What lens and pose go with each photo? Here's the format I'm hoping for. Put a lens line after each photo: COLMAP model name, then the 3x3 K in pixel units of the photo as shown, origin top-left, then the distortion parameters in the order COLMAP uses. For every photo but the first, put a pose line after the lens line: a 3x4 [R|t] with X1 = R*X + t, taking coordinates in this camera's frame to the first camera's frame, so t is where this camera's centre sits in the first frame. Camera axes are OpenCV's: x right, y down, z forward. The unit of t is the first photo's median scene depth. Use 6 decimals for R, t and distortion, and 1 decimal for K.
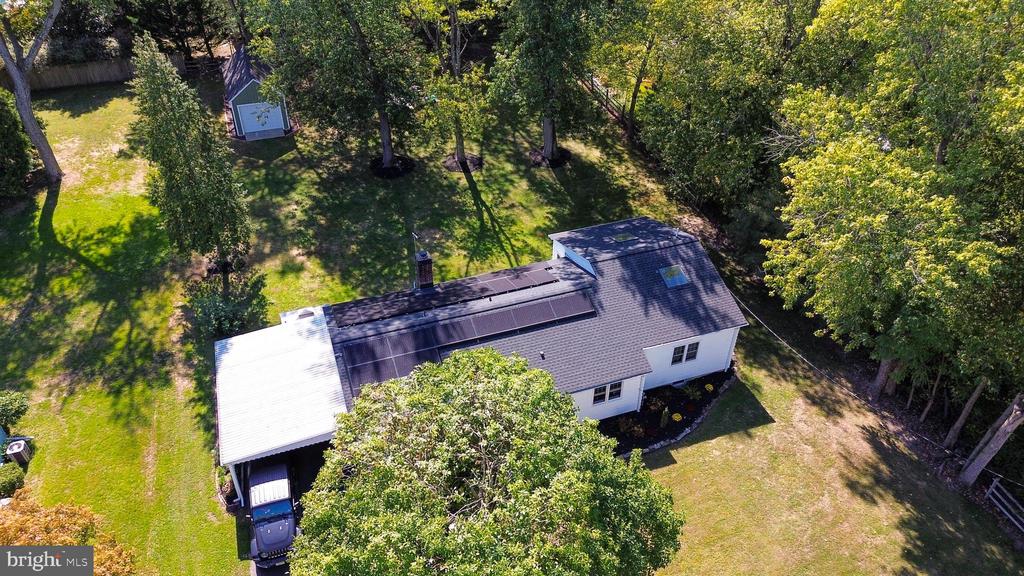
lens RADIAL K [[734.7, 0, 511.0], [0, 734.7, 280.9], [0, 0, 1]] dist [0.068433, -0.065410]
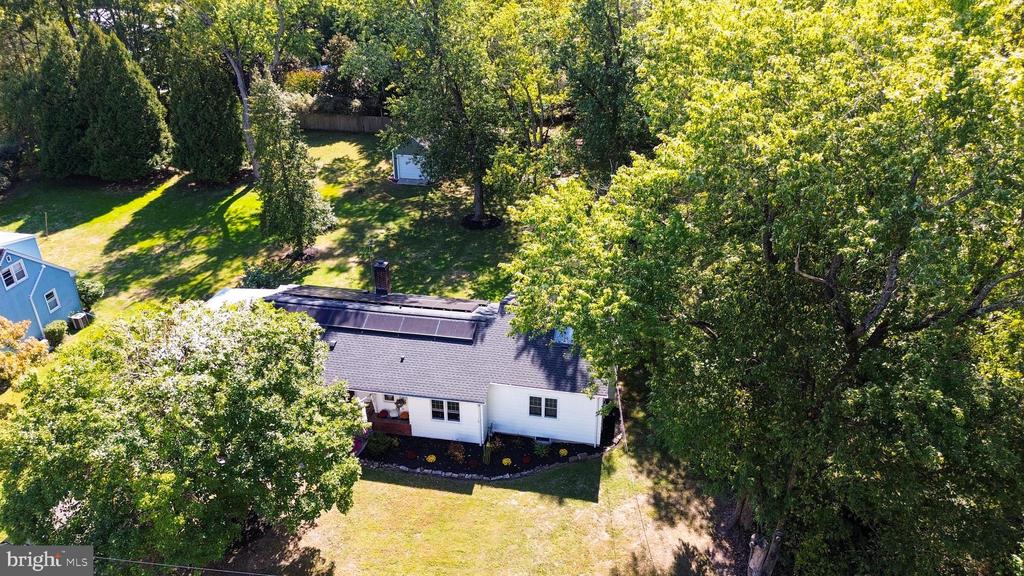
lens RADIAL K [[734.7, 0, 511.0], [0, 734.7, 280.9], [0, 0, 1]] dist [0.068433, -0.065410]
pose [[0.860477, 0.223449, -0.457874, 0.597706], [-0.301608, 0.947709, -0.104312, 0.051398], [0.410623, 0.227856, 0.882876, 0.057850]]
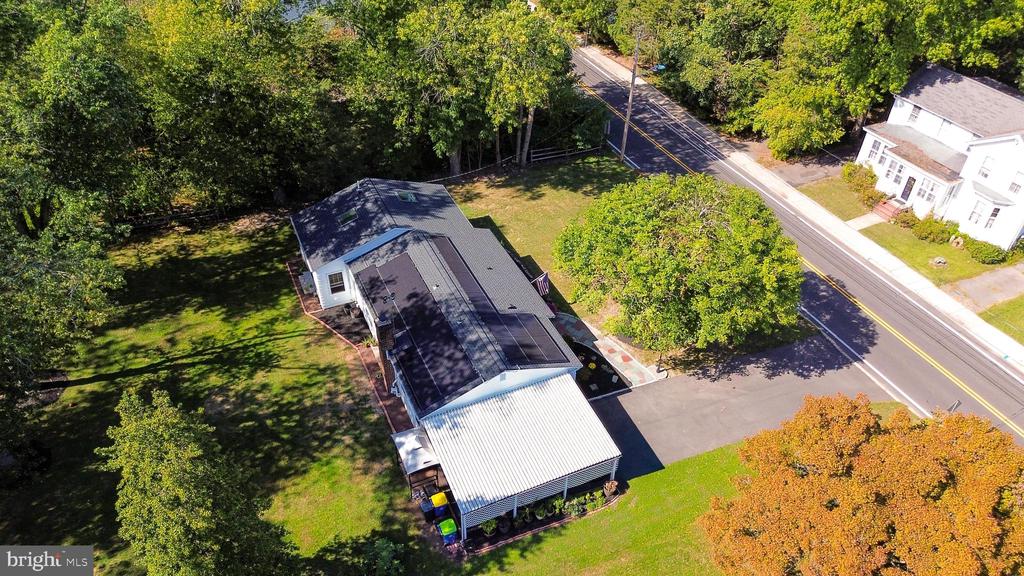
lens RADIAL K [[734.7, 0, 511.0], [0, 734.7, 280.9], [0, 0, 1]] dist [0.068433, -0.065410]
pose [[-0.078700, -0.625514, 0.776233, -0.870742], [0.592505, 0.596845, 0.541030, -0.501042], [-0.801713, 0.502502, 0.323649, 0.511056]]
